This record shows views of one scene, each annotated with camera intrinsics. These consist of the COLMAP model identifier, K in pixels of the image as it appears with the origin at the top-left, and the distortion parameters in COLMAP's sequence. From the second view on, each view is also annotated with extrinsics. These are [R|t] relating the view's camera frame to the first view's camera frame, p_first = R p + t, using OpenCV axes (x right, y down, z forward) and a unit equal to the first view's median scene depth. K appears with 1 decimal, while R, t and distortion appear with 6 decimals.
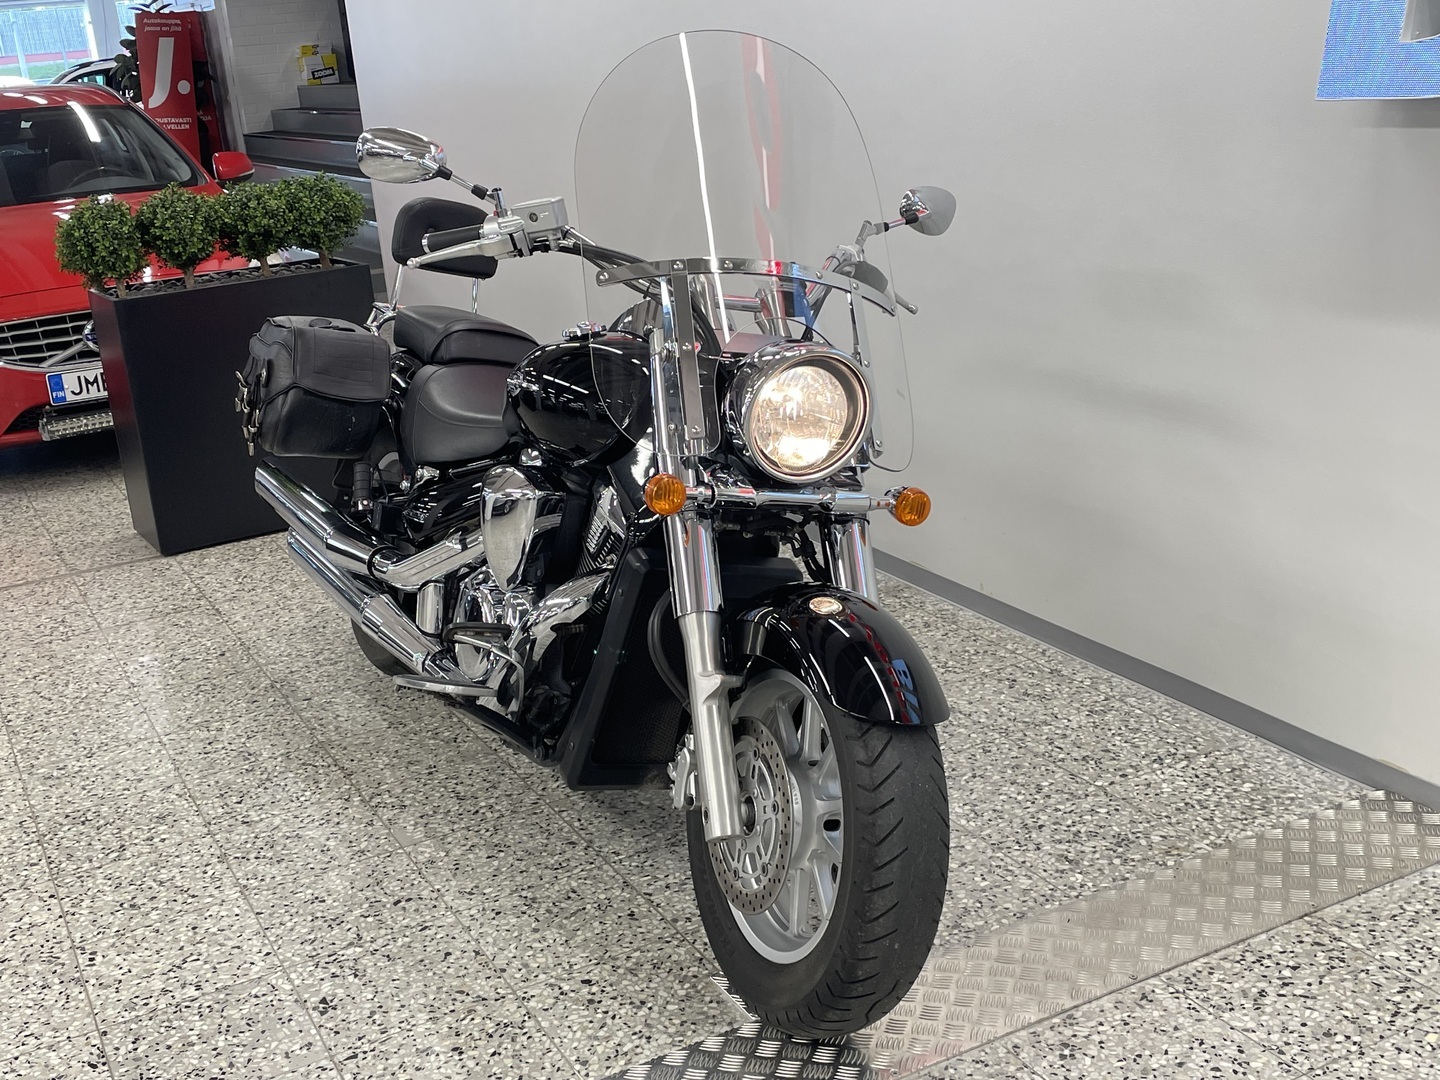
lens RADIAL K [[1730.1, 0, 714.7], [0, 1730.1, 535.2], [0, 0, 1]] dist [0.074852, 0.000000]
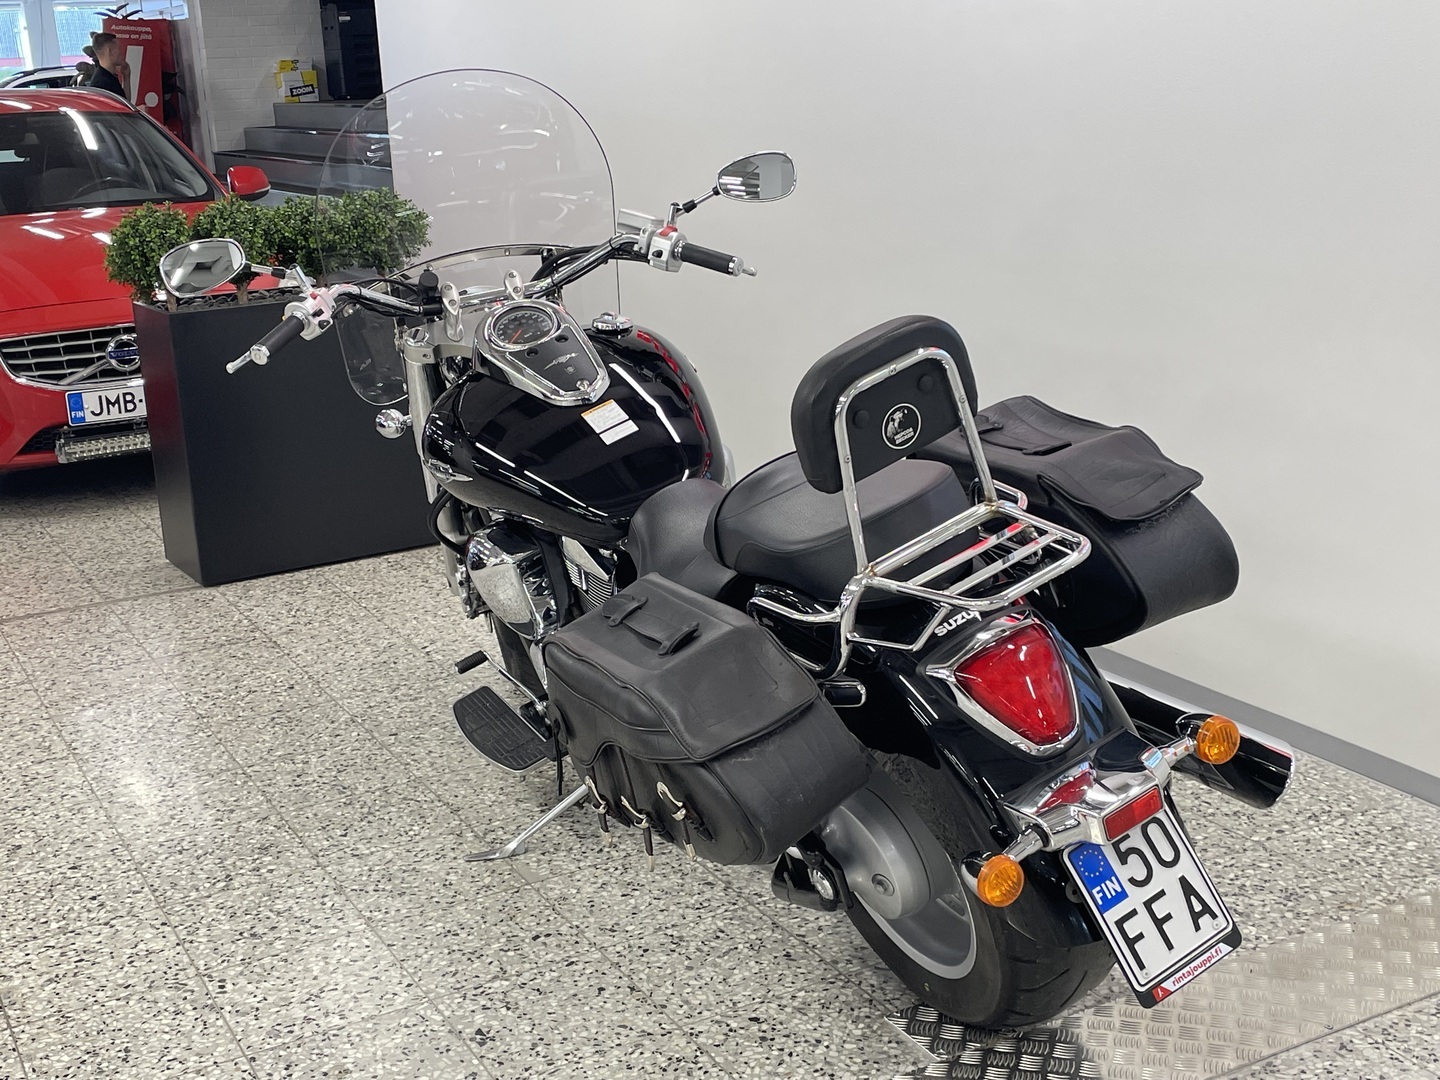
lens RADIAL K [[1881.9, 0, 724.4], [0, 1881.9, 542.3], [0, 0, 1]] dist [0.077546, 0.000000]
pose [[0.998993, 0.032891, 0.030517, -0.110374], [-0.031789, 0.998849, -0.035923, 0.025844], [-0.031664, 0.034917, 0.998888, -0.047287]]
